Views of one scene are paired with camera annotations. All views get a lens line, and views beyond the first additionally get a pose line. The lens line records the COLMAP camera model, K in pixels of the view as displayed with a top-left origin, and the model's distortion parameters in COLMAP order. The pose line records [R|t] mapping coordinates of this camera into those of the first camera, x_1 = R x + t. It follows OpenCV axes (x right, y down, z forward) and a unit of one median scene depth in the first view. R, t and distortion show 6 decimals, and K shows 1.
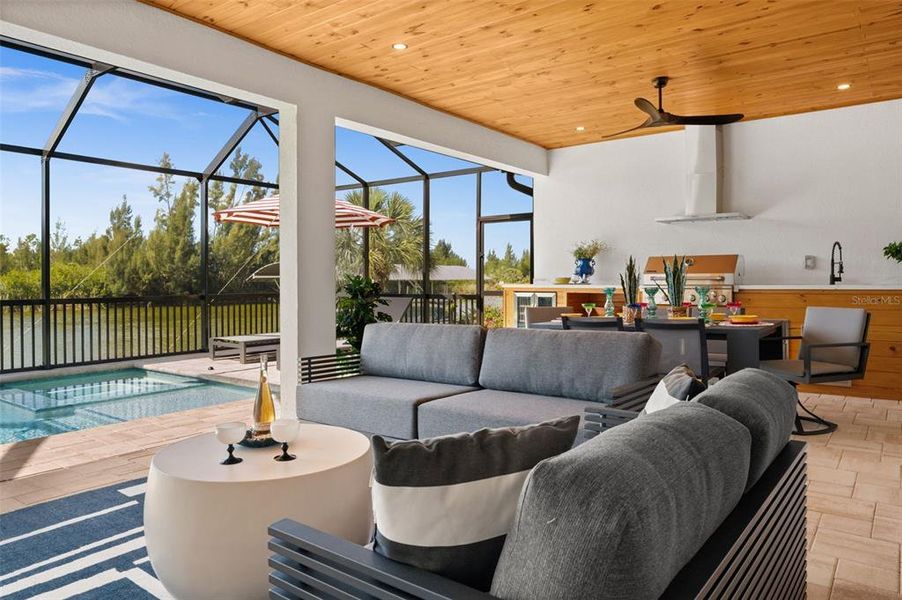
lens RADIAL K [[614.5, 0, 451.0], [0, 614.5, 286.8], [0, 0, 1]] dist [-0.006245, -0.001385]
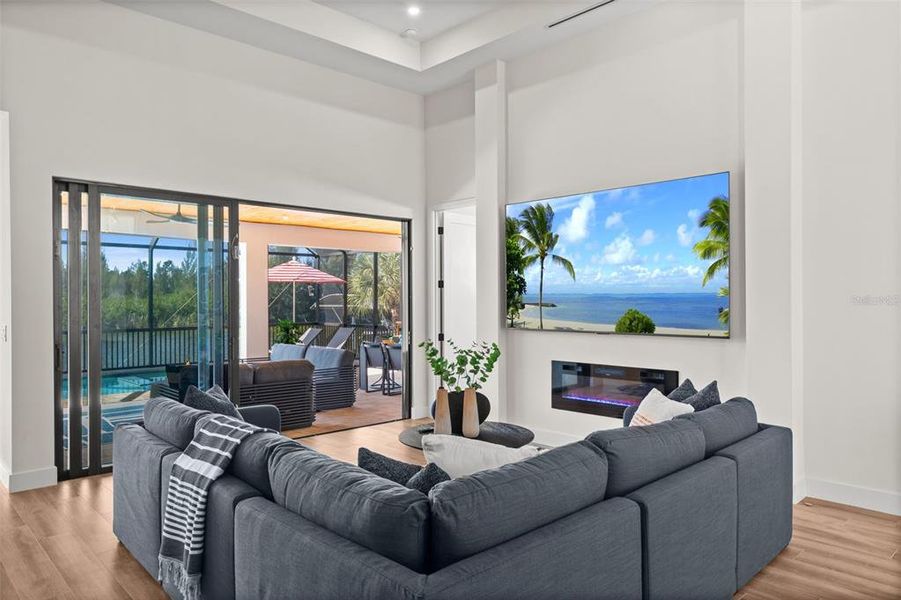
lens RADIAL K [[613.8, 0, 450.5], [0, 613.8, 286.8], [0, 0, 1]] dist [-0.006245, -0.001385]
pose [[0.985334, -0.010333, -0.170325, 0.516828], [0.005538, 0.999575, -0.028604, -0.044849], [0.170549, 0.027241, 0.984973, -0.628149]]
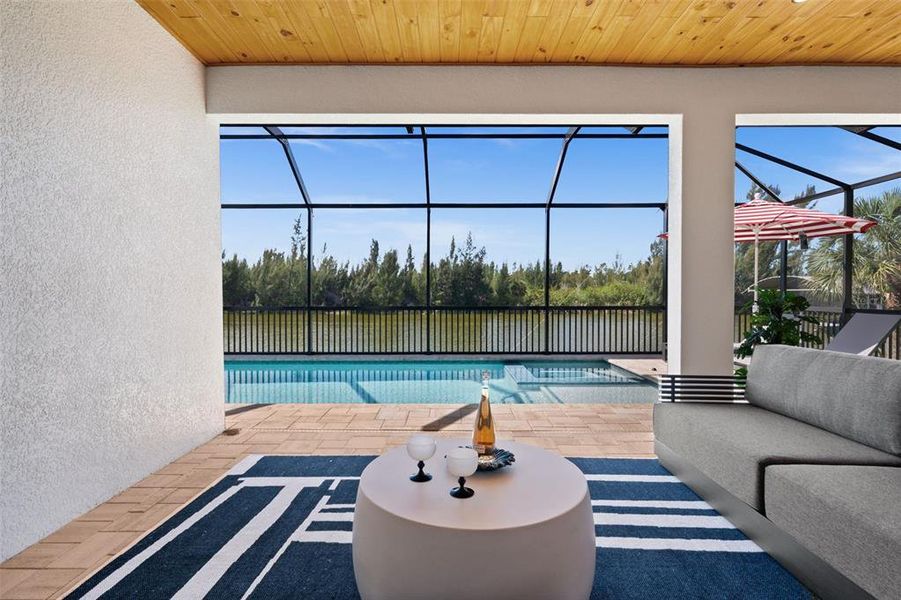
lens RADIAL K [[457.8, 0, 448.5], [0, 457.8, 295.4], [0, 0, 1]] dist [0.005427, 0.001040]
pose [[0.595990, 0.005619, -0.802972, 0.072091], [-0.010879, 0.999940, -0.001078, -0.001685], [0.802918, 0.009378, 0.596015, 0.170663]]
